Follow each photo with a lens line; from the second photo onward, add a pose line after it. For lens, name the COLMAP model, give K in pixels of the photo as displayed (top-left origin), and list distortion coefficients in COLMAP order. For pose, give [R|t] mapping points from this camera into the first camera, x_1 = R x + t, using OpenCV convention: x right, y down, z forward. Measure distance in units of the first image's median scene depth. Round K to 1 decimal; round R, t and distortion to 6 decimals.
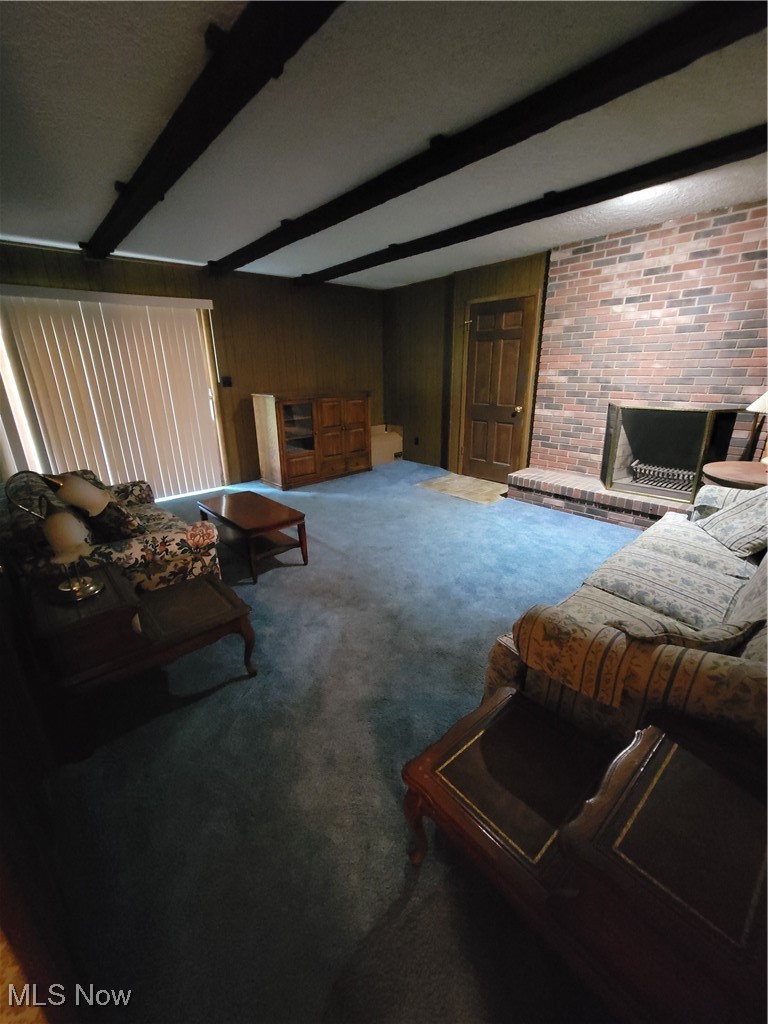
lens RADIAL K [[419.7, 0, 378.8], [0, 419.7, 514.2], [0, 0, 1]] dist [-0.004023, 0.000794]
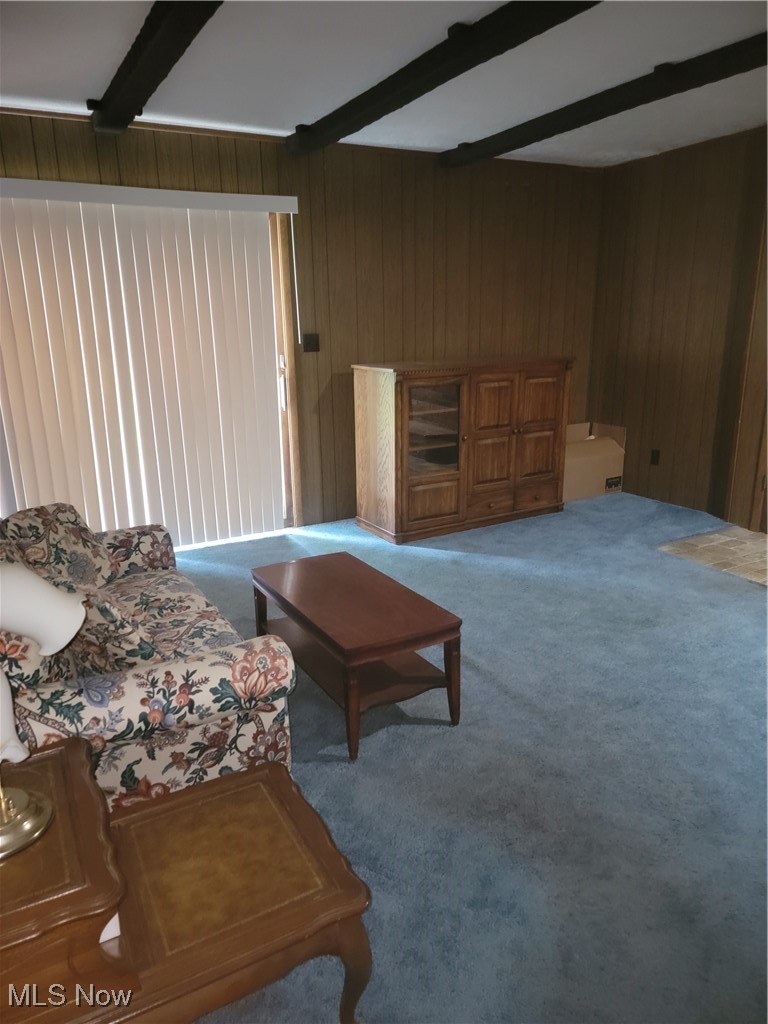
lens RADIAL K [[708.9, 0, 373.3], [0, 708.9, 517.6], [0, 0, 1]] dist [0.084718, -0.073319]
pose [[0.974653, 0.056260, -0.216535, -0.084728], [-0.069126, 0.996236, -0.052303, -0.053708], [0.212777, 0.065945, 0.974873, 0.144995]]
